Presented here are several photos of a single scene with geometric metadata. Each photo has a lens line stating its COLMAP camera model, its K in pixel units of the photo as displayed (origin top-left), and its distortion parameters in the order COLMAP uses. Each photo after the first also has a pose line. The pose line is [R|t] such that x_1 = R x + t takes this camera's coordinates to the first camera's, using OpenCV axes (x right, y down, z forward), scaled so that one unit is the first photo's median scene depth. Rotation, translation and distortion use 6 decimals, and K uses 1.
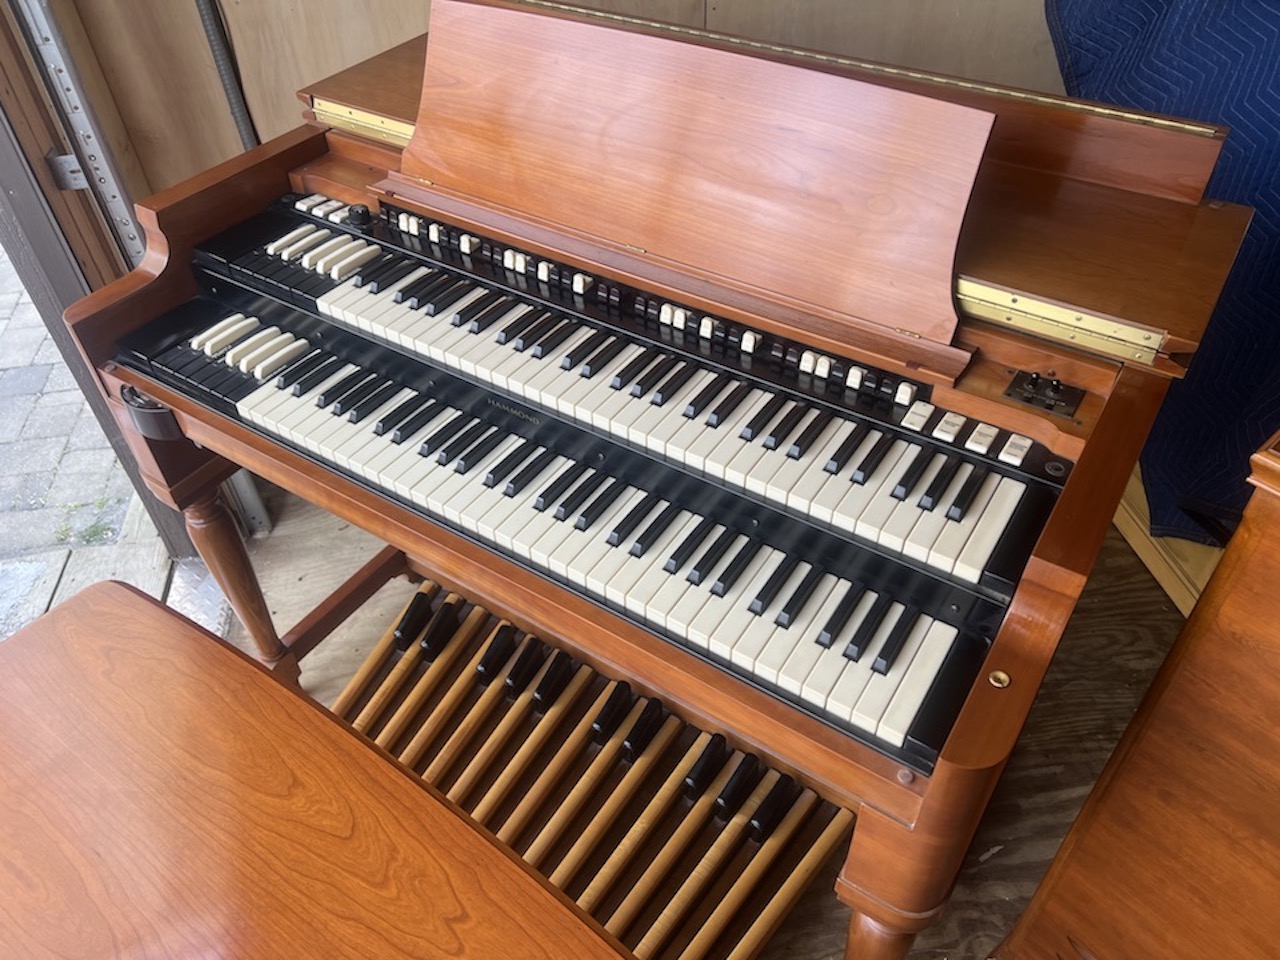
lens RADIAL K [[966.6, 0, 630.4], [0, 966.6, 479.1], [0, 0, 1]] dist [0.052825, -0.060335]
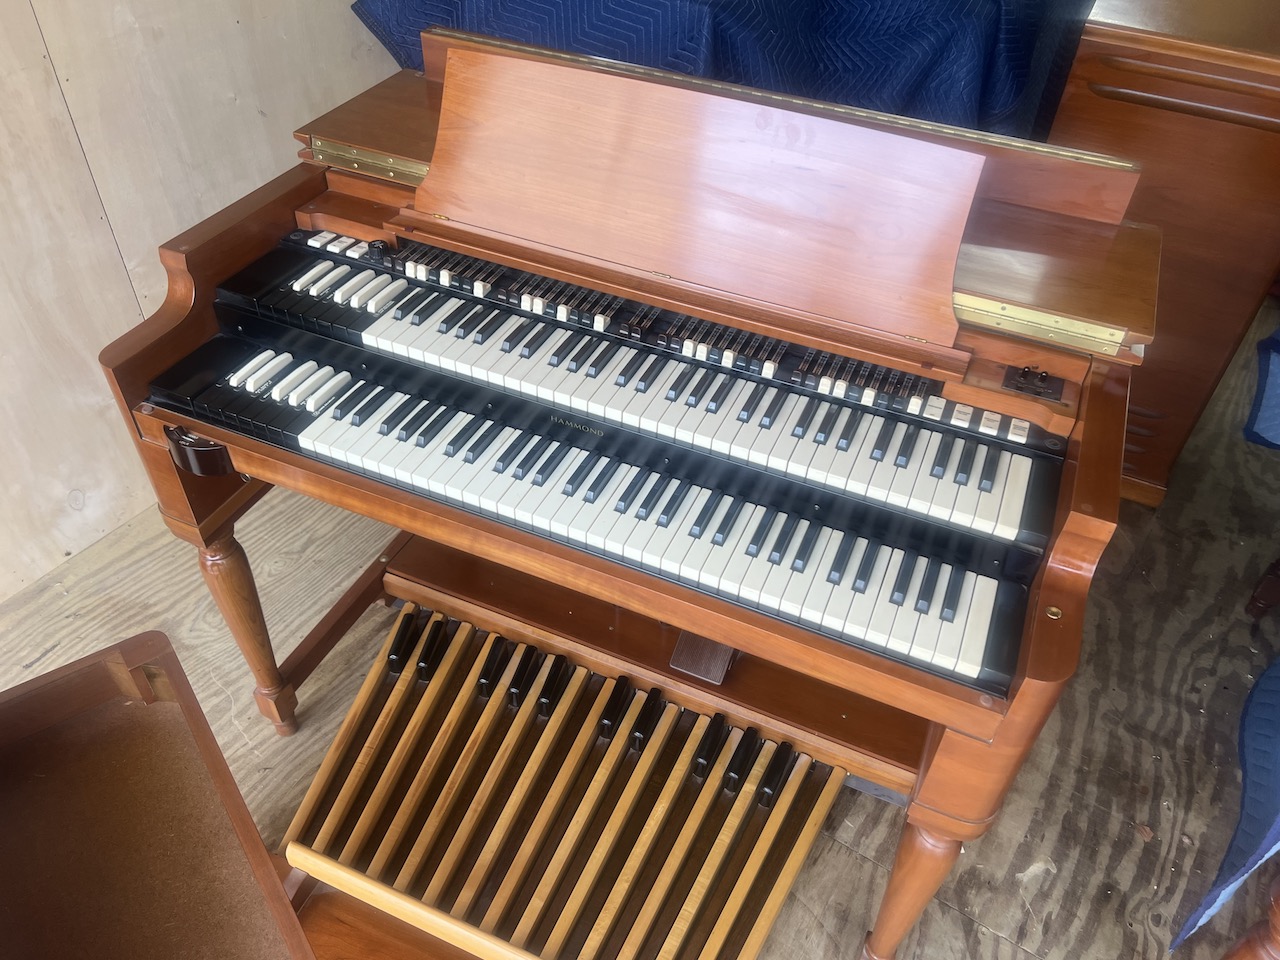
lens RADIAL K [[966.6, 0, 648.3], [0, 966.6, 484.9], [0, 0, 1]] dist [0.052825, -0.060335]
pose [[0.981286, -0.070904, 0.179027, -0.261577], [0.072944, 0.997324, -0.004832, 0.008719], [-0.178205, 0.017801, 0.983832, -0.101580]]
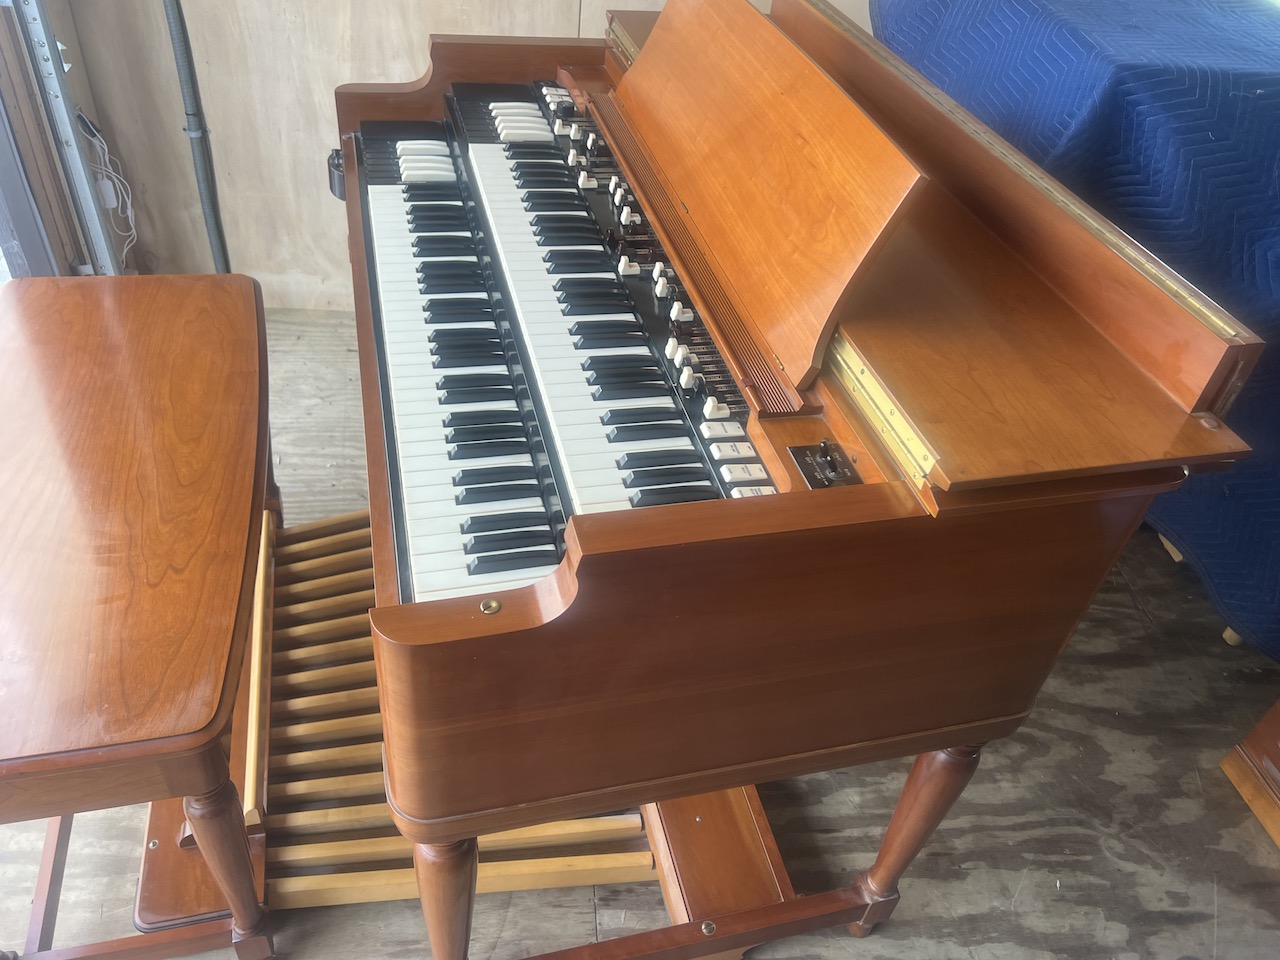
lens RADIAL K [[966.6, 0, 646.5], [0, 966.6, 463.8], [0, 0, 1]] dist [0.052825, -0.060335]
pose [[0.742188, 0.509992, -0.434816, 0.668229], [-0.542297, 0.838218, 0.057489, -0.049818], [0.393789, 0.193131, 0.898682, 0.105534]]
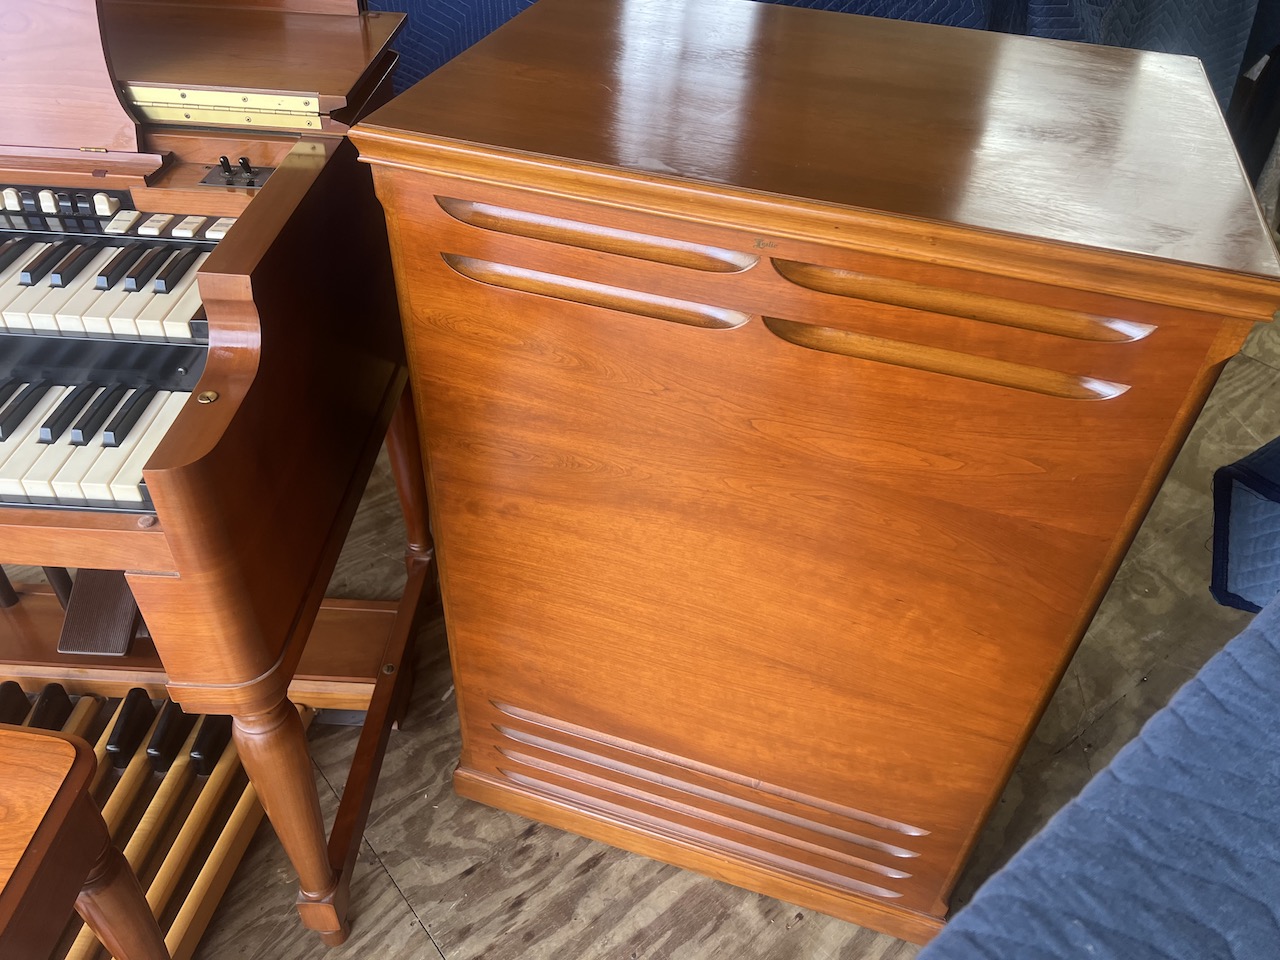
lens RADIAL K [[966.6, 0, 642.9], [0, 966.6, 476.3], [0, 0, 1]] dist [0.052825, -0.060335]
pose [[0.844933, -0.289827, 0.449542, 0.218937], [0.310522, 0.950126, 0.028923, 0.307008], [-0.435504, 0.115154, 0.892791, -0.076052]]
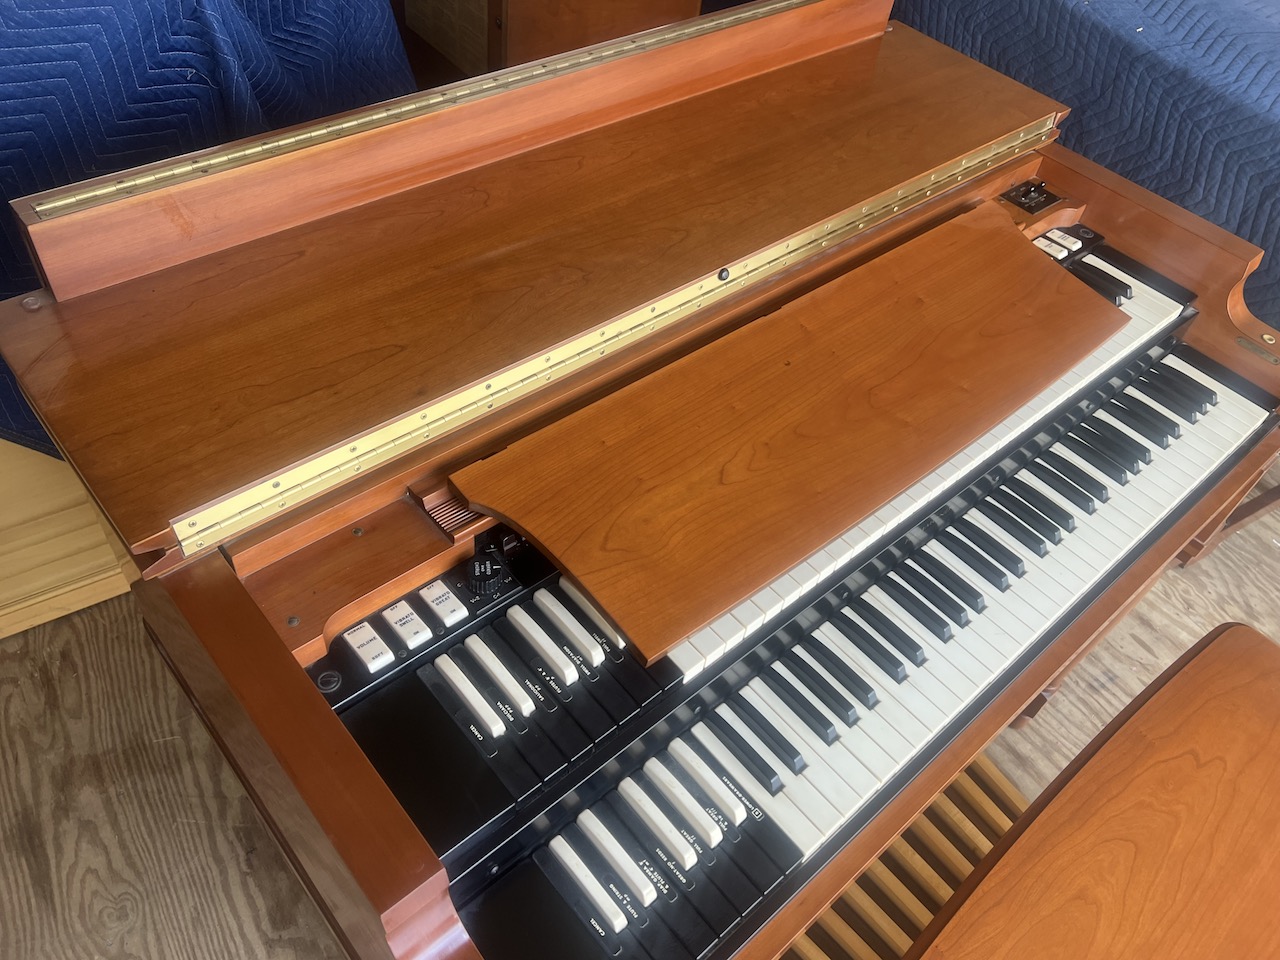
lens RADIAL K [[966.6, 0, 645.2], [0, 966.6, 471.8], [0, 0, 1]] dist [0.052825, -0.060335]
pose [[0.247513, -0.672544, 0.697439, -0.819737], [0.568868, 0.683575, 0.457290, -0.695078], [-0.784300, 0.283566, 0.551783, 0.759089]]
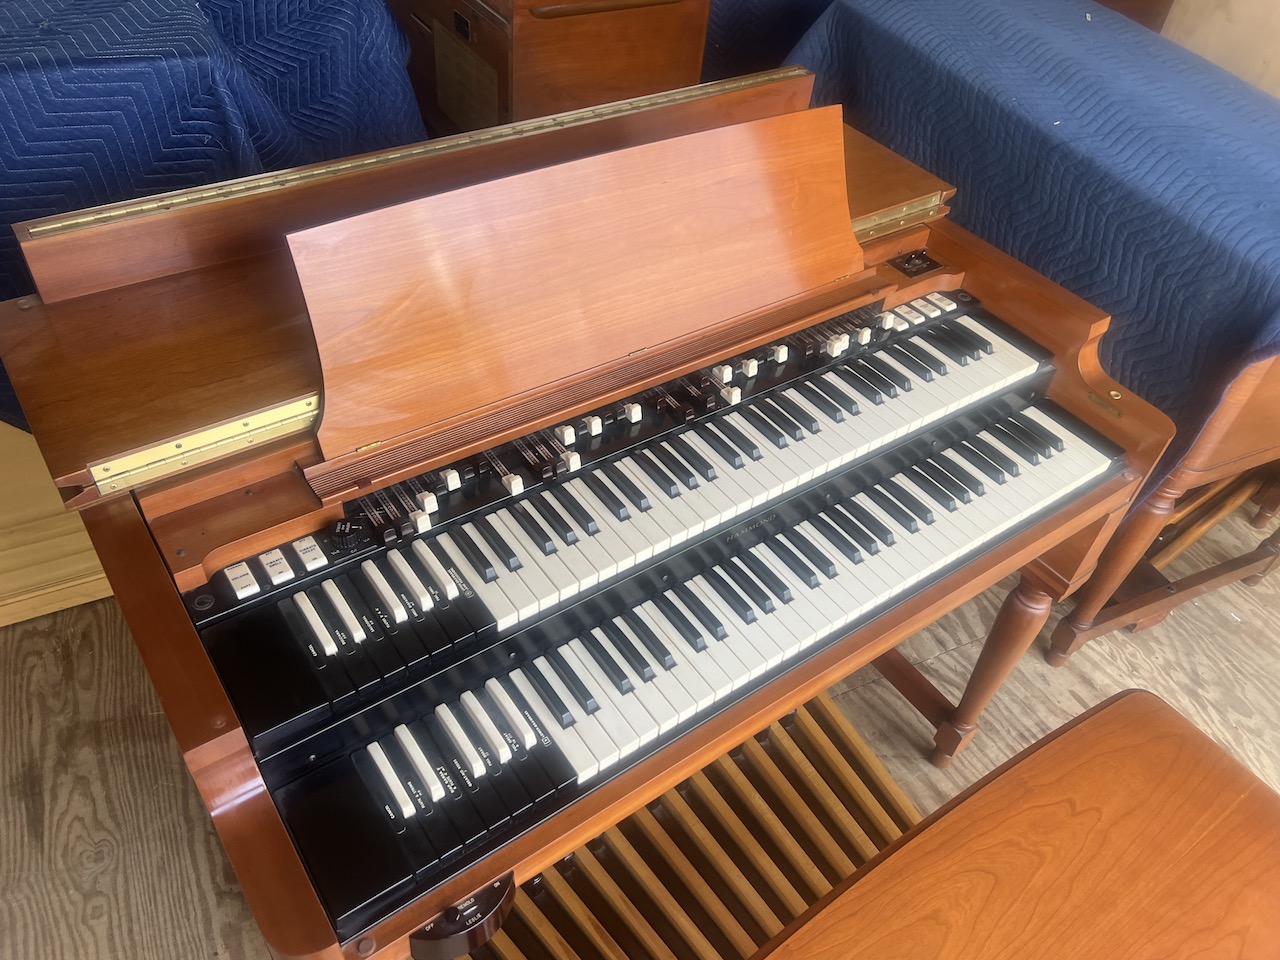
lens RADIAL K [[966.6, 0, 654.6], [0, 966.6, 486.4], [0, 0, 1]] dist [0.052825, -0.060335]
pose [[0.339655, -0.609095, 0.716685, -0.921228], [0.562430, 0.742271, 0.364290, -0.569050], [-0.753862, 0.279352, 0.594689, 0.499352]]
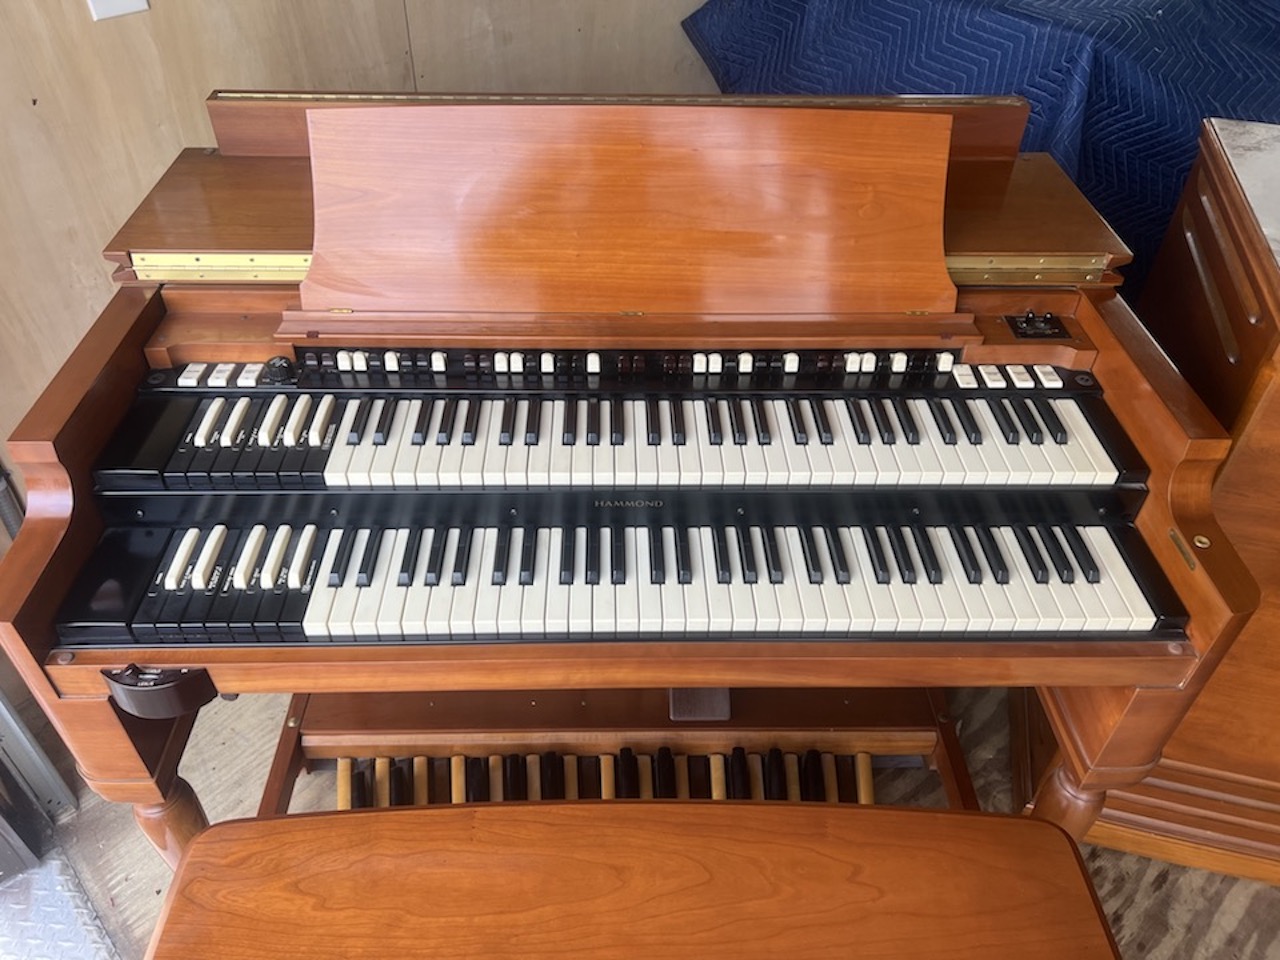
lens RADIAL K [[966.6, 0, 635.9], [0, 966.6, 484.6], [0, 0, 1]] dist [0.052825, -0.060335]
pose [[0.816797, -0.346698, 0.461133, -0.591477], [0.361905, 0.930380, 0.058462, -0.151817], [-0.449297, 0.119134, 0.885403, 0.163680]]
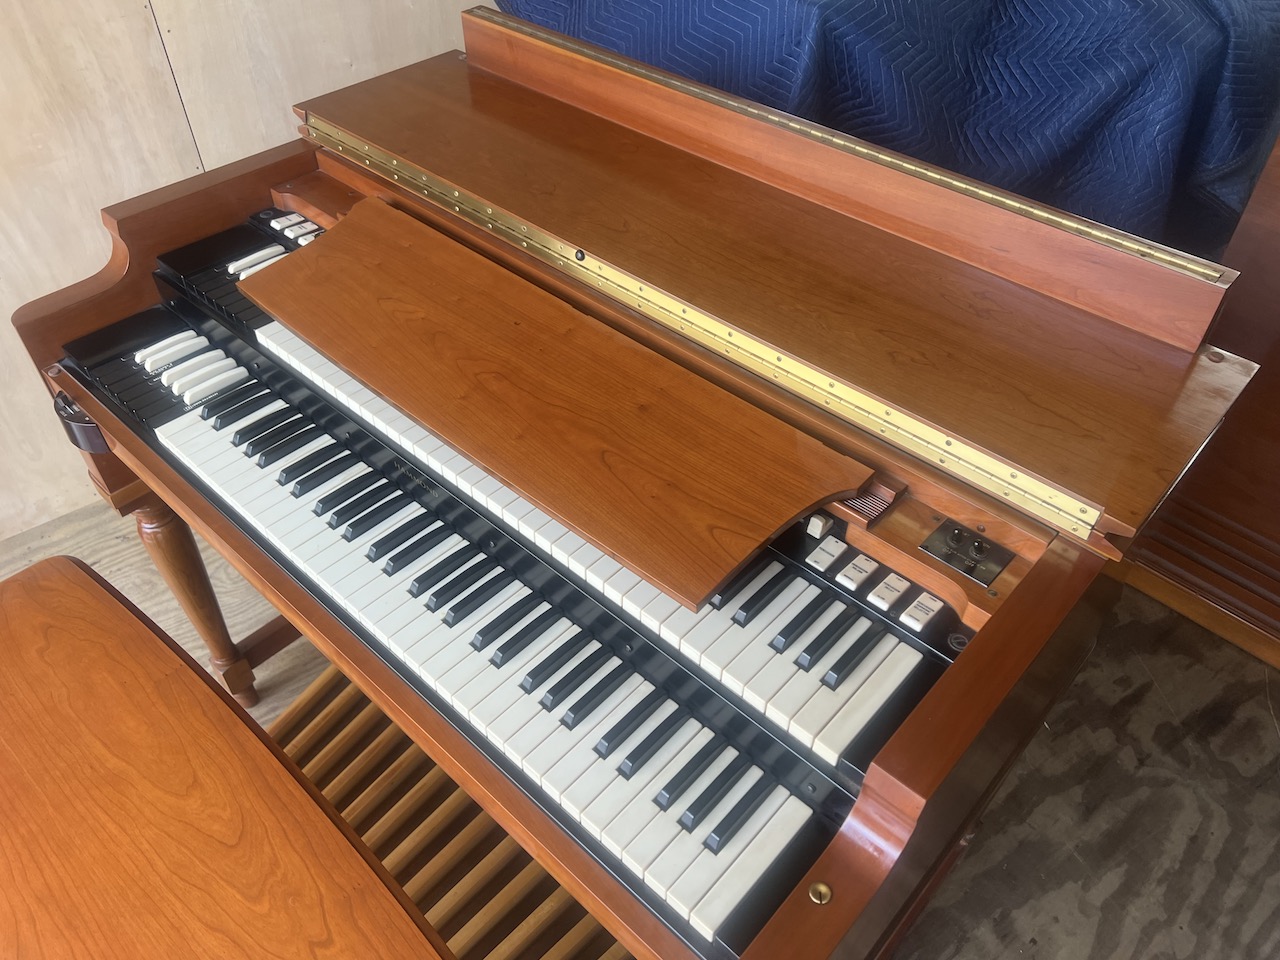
lens RADIAL K [[966.6, 0, 645.1], [0, 966.6, 470.6], [0, 0, 1]] dist [0.052825, -0.060335]
pose [[0.987520, 0.131906, -0.086057, 0.193400], [-0.131926, 0.991244, 0.005485, -0.122519], [0.086027, 0.005936, 0.996275, 0.083142]]
